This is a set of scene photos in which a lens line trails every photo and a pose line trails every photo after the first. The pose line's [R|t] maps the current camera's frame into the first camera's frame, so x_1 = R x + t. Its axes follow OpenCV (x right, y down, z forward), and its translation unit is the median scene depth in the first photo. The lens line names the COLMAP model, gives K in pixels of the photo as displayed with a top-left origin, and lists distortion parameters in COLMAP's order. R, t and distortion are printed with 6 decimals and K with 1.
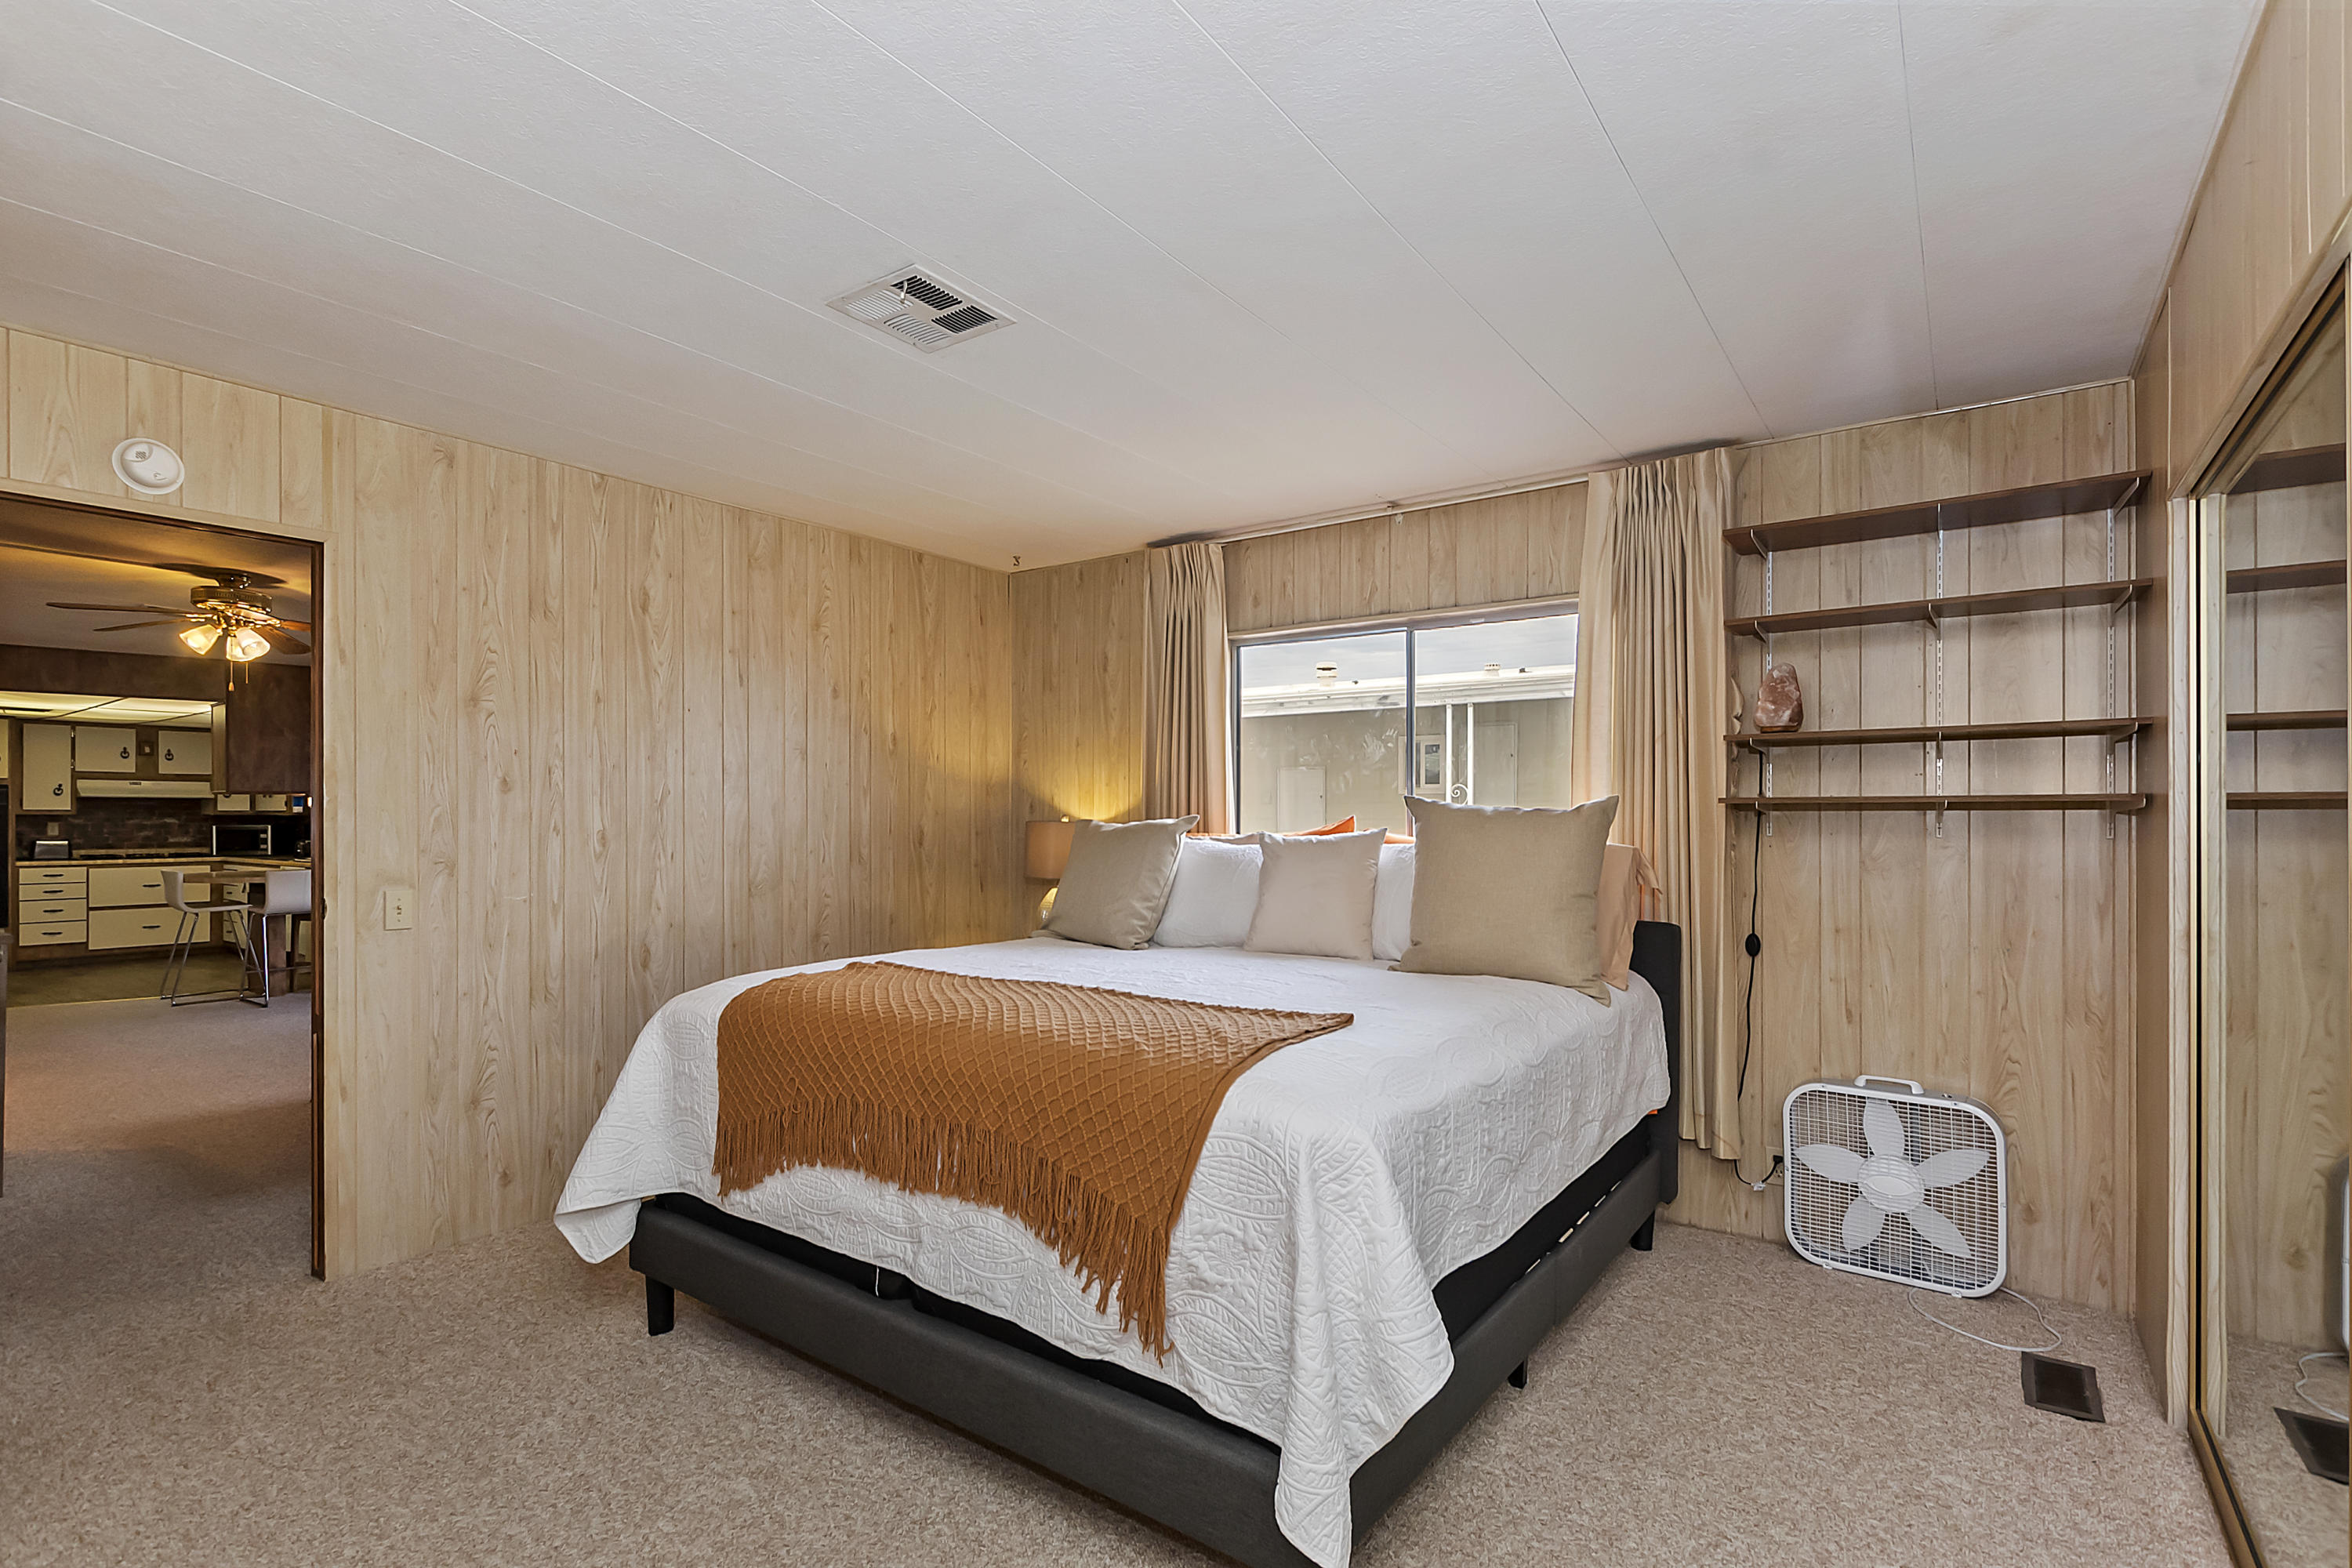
lens RADIAL K [[1102.2, 0, 1128.0], [0, 1102.2, 807.3], [0, 0, 1]] dist [0.005331, -0.002217]
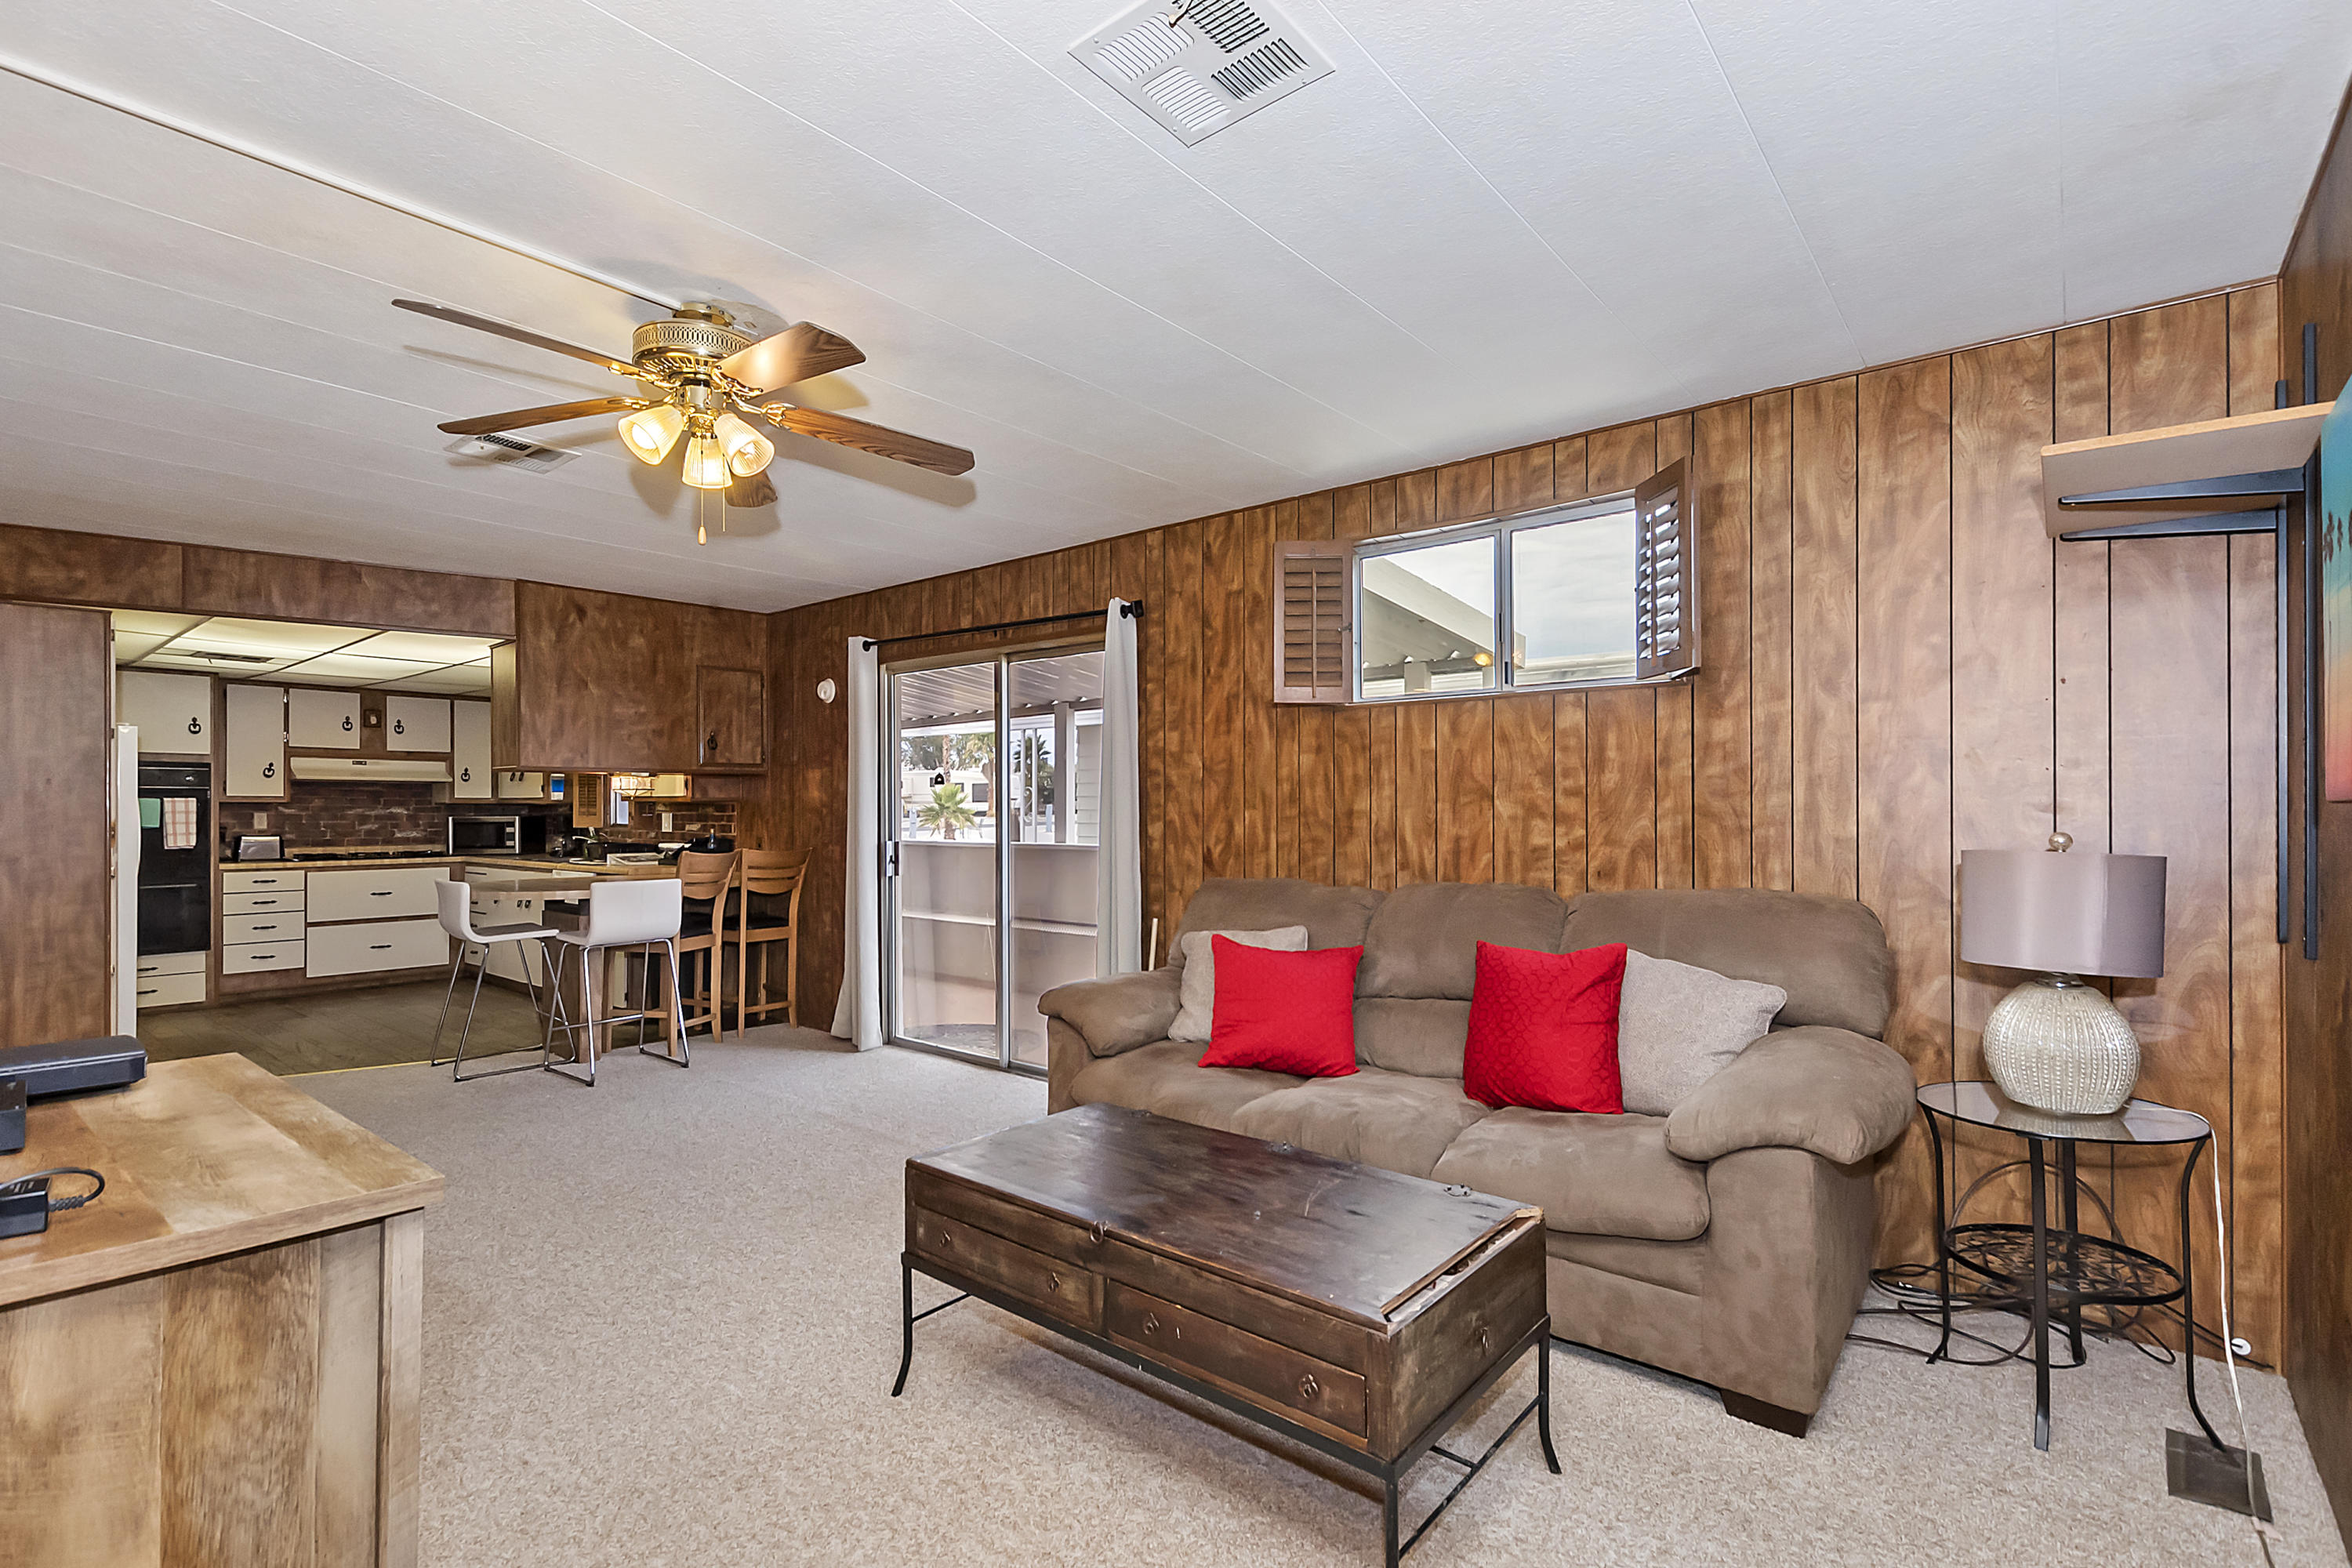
lens RADIAL K [[1070.7, 0, 1154.8], [0, 1070.7, 798.7], [0, 0, 1]] dist [0.005540, -0.002180]
pose [[0.998779, -0.000956, -0.049385, -0.303651], [0.000846, 0.999997, -0.002239, 0.006187], [0.049387, 0.002195, 0.998777, 0.273319]]
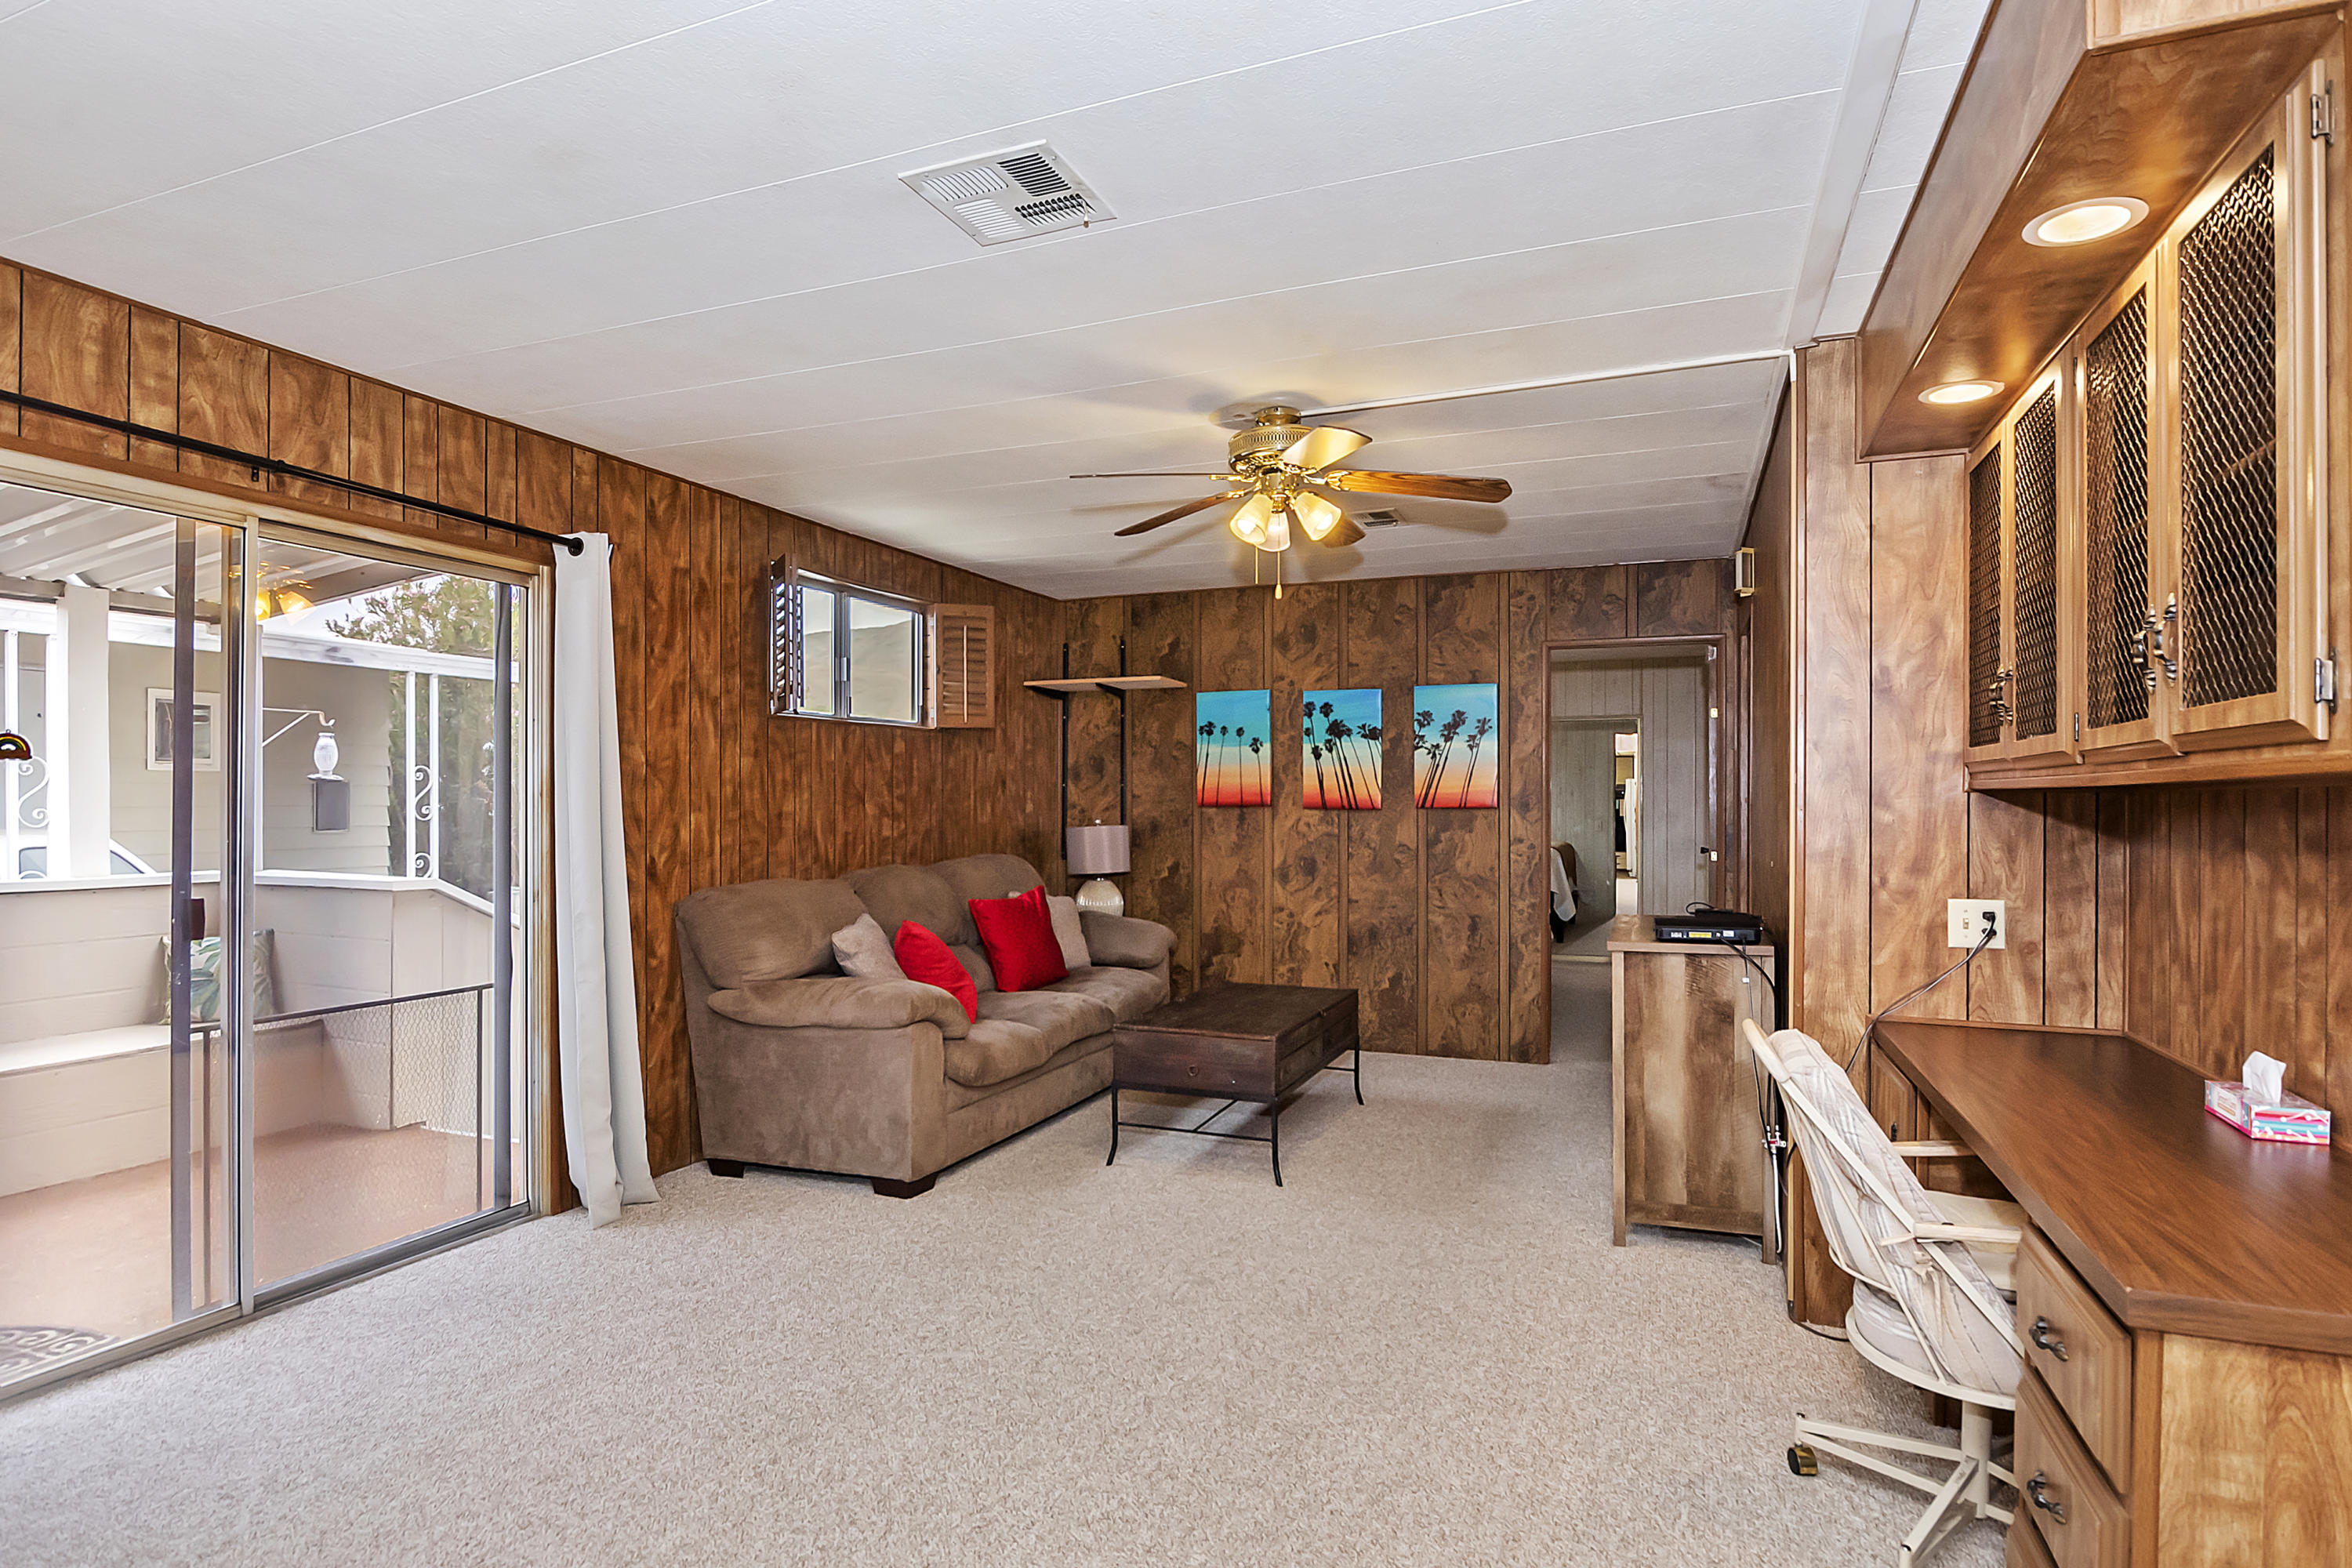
lens RADIAL K [[1221.6, 0, 1175.5], [0, 1221.6, 803.1], [0, 0, 1]] dist [-0.007778, 0.000673]
pose [[-0.264103, 0.001482, 0.964493, -0.755836], [-0.003246, 0.999992, -0.002426, 0.006647], [-0.964489, -0.003771, -0.264096, 0.643552]]
